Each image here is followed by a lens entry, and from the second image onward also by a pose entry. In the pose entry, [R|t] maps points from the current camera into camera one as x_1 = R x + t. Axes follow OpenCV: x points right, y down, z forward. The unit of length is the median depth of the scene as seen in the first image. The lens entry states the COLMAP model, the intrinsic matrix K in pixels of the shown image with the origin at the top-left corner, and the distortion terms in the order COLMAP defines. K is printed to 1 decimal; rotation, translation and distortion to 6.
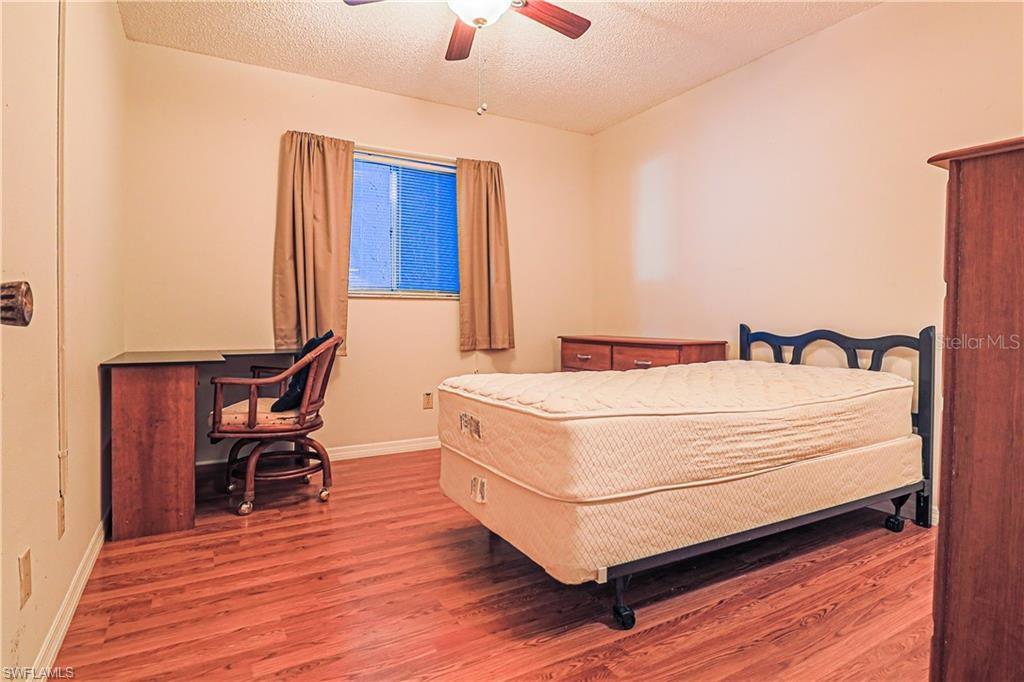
lens RADIAL K [[533.2, 0, 526.5], [0, 533.2, 341.5], [0, 0, 1]] dist [-0.001536, -0.002025]
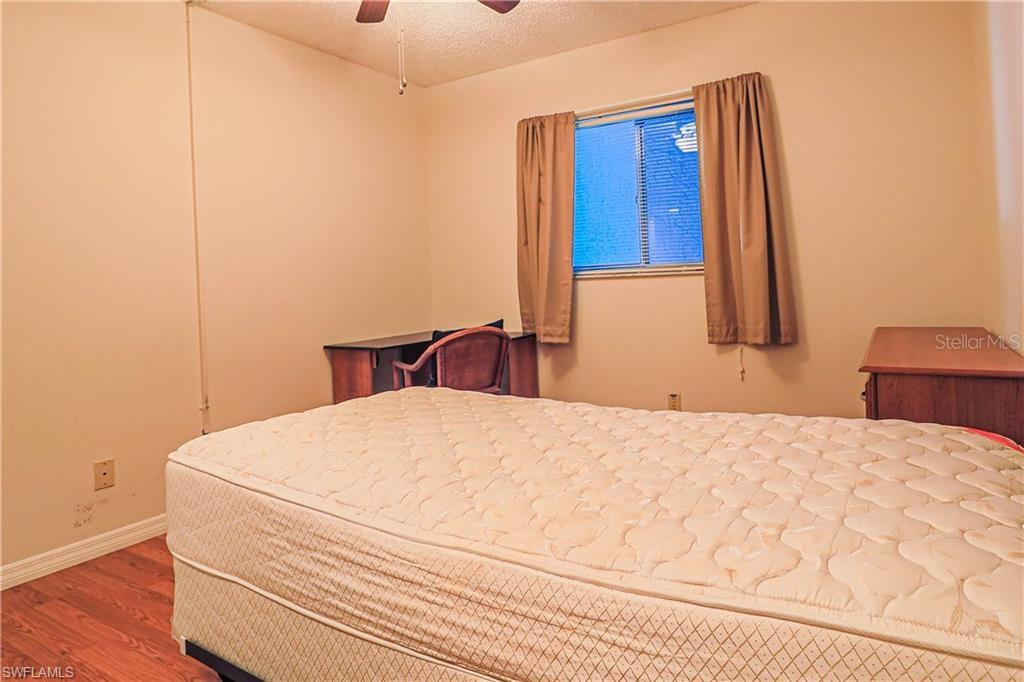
lens RADIAL K [[586.8, 0, 512.5], [0, 586.8, 300.2], [0, 0, 1]] dist [-0.017178, -0.000709]
pose [[0.506236, 0.001732, -0.862393, 0.834612], [0.002620, 0.999990, 0.003546, -0.086765], [0.862391, -0.004055, 0.506226, 0.667513]]
